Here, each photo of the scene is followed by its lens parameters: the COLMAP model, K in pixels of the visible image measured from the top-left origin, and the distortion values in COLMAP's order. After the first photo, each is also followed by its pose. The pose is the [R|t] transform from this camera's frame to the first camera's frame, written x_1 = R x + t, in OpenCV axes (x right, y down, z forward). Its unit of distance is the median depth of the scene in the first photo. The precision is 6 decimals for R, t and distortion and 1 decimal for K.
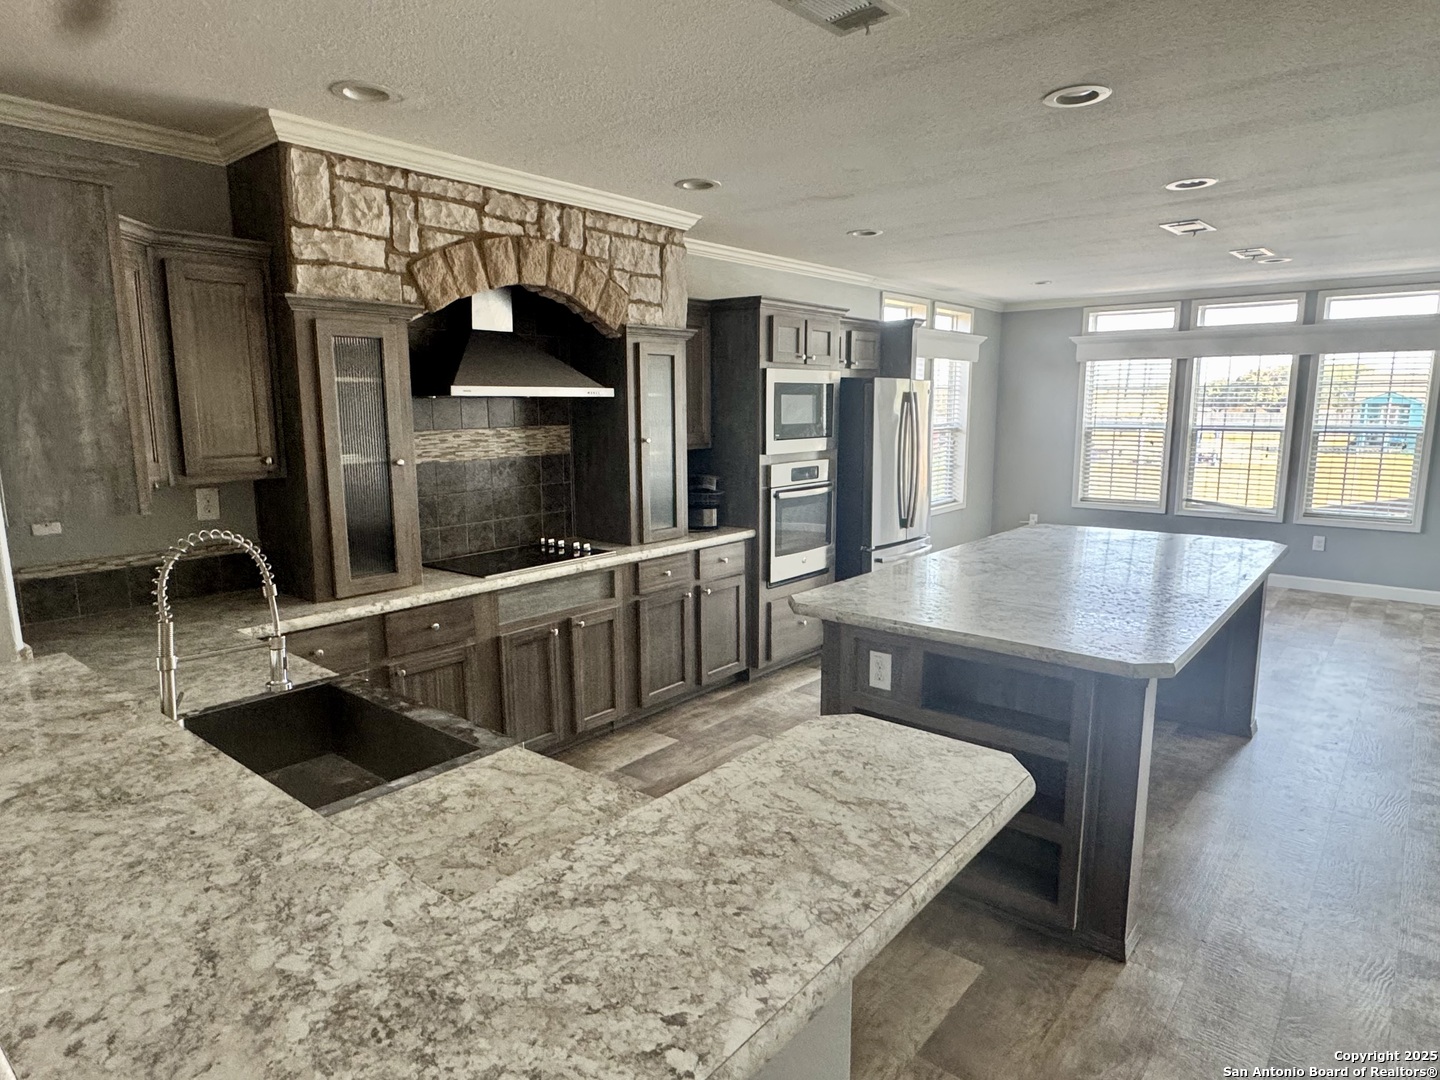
lens RADIAL K [[844.7, 0, 720.0], [0, 844.7, 540.0], [0, 0, 1]] dist [-0.001700, -0.000945]
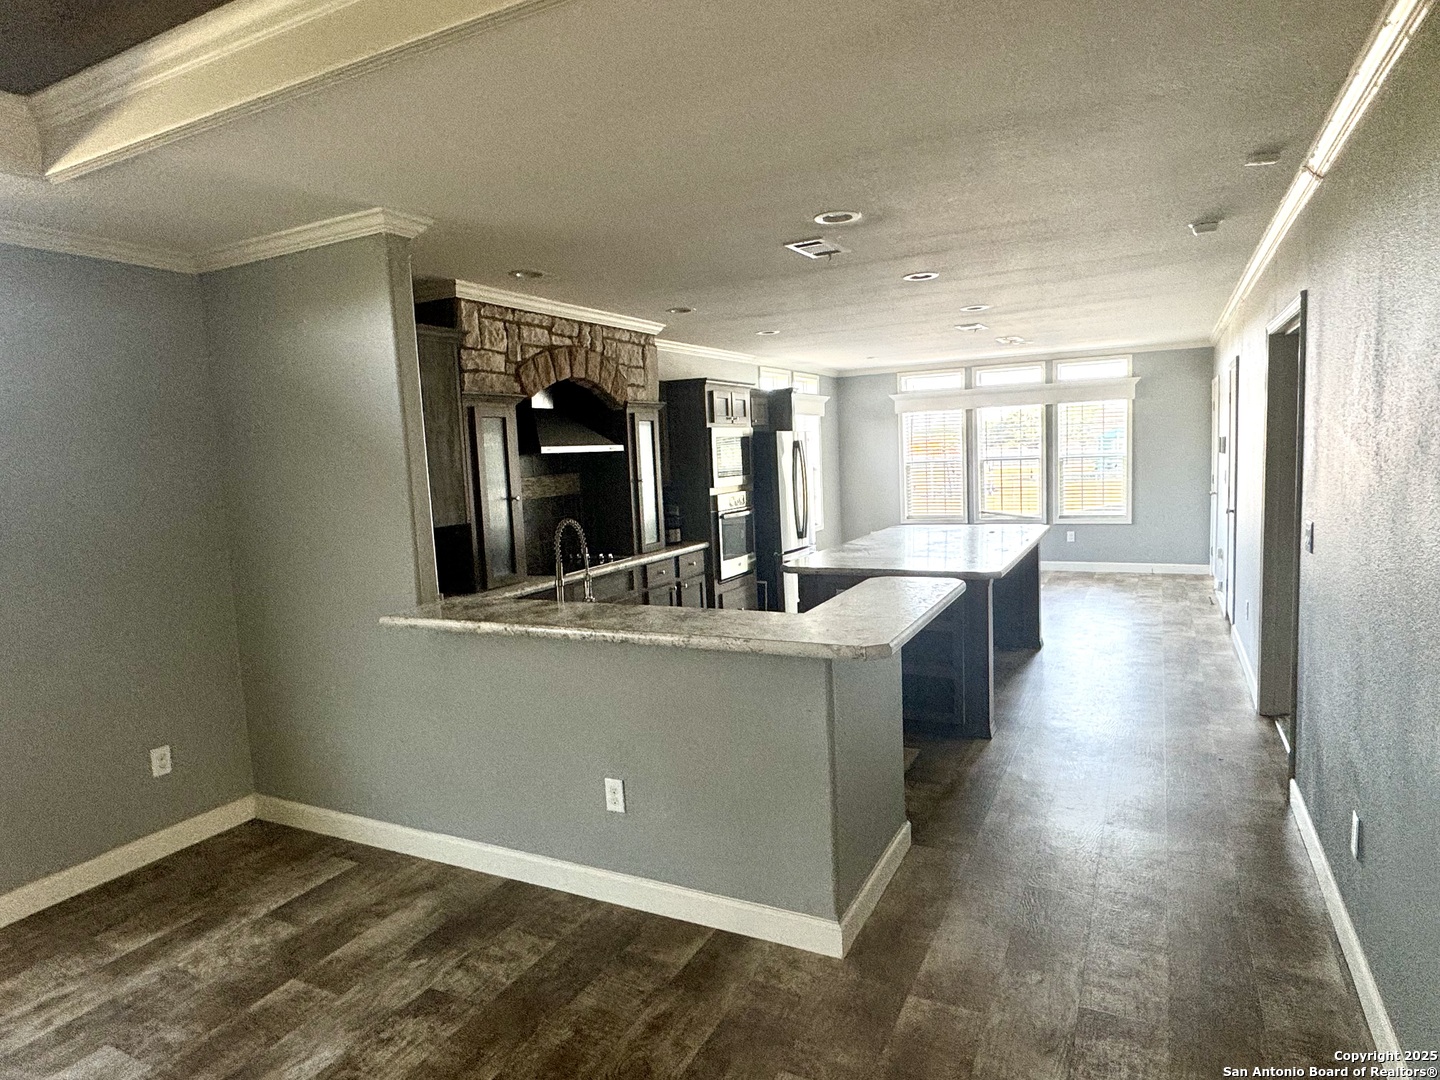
lens RADIAL K [[844.7, 0, 720.0], [0, 844.7, 540.0], [0, 0, 1]] dist [-0.001700, -0.000945]
pose [[0.974304, -0.063826, 0.216005, -0.281634], [0.077437, 0.995471, -0.055139, 0.073734], [-0.211507, 0.070449, 0.974834, -0.425776]]
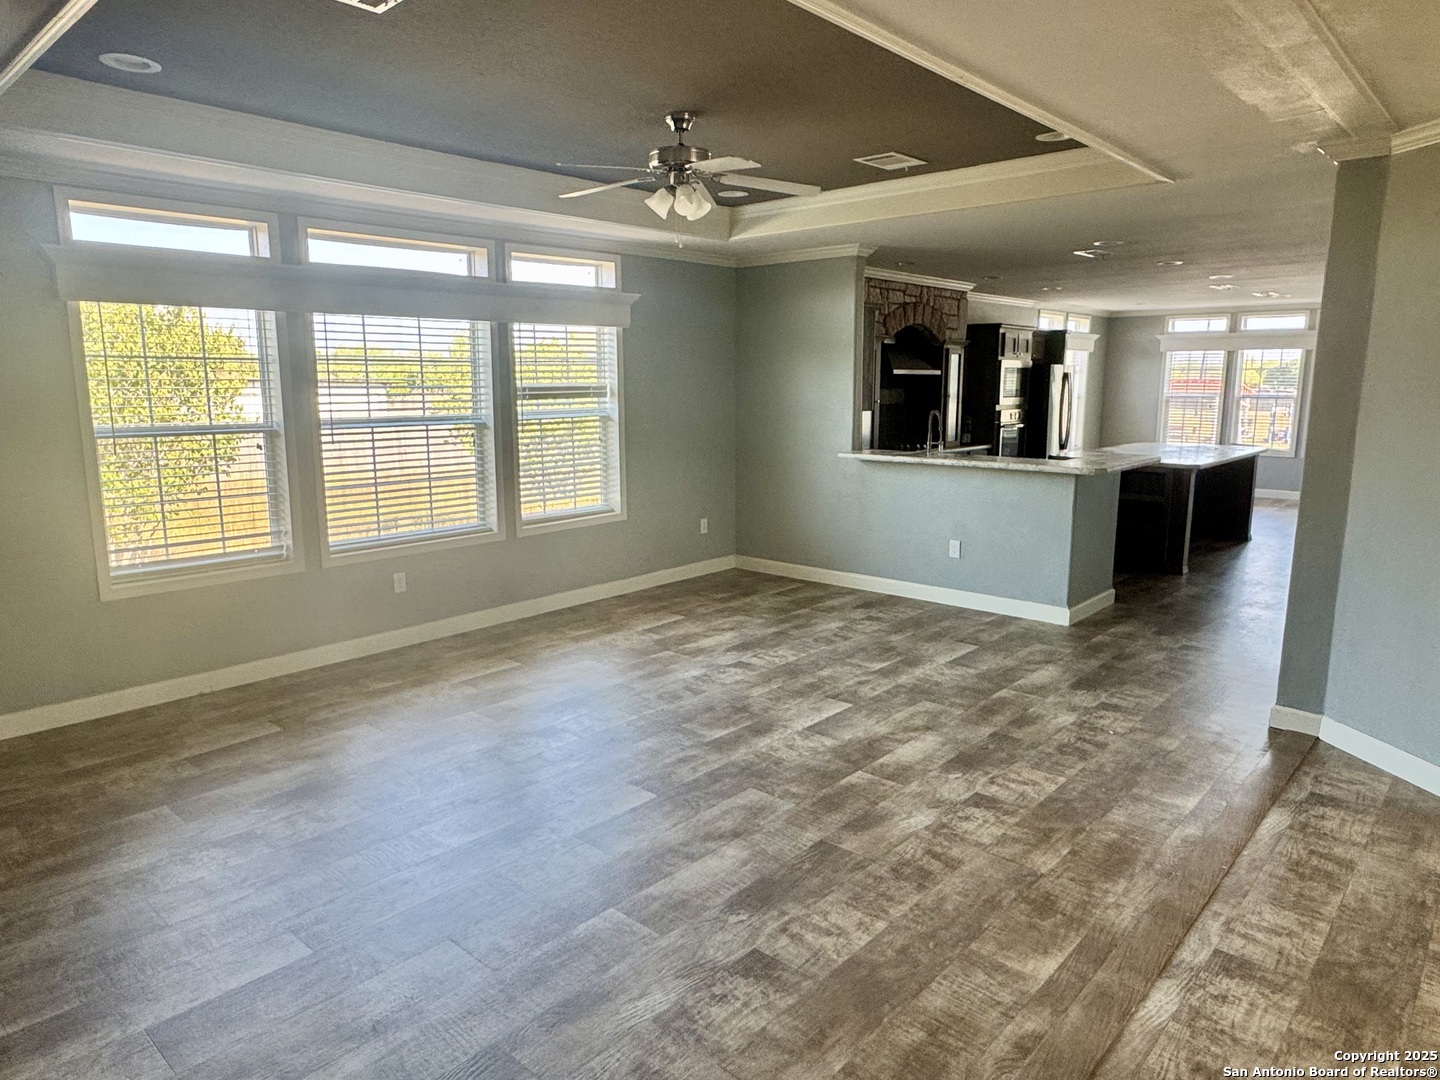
lens RADIAL K [[916.0, 0, 720.0], [0, 916.0, 540.0], [0, 0, 1]] dist [-0.001751, 0.002110]
pose [[0.999332, 0.010338, -0.035043, -0.576939], [-0.009958, 0.999890, 0.011017, 0.217209], [0.035153, -0.010661, 0.999325, -1.268396]]
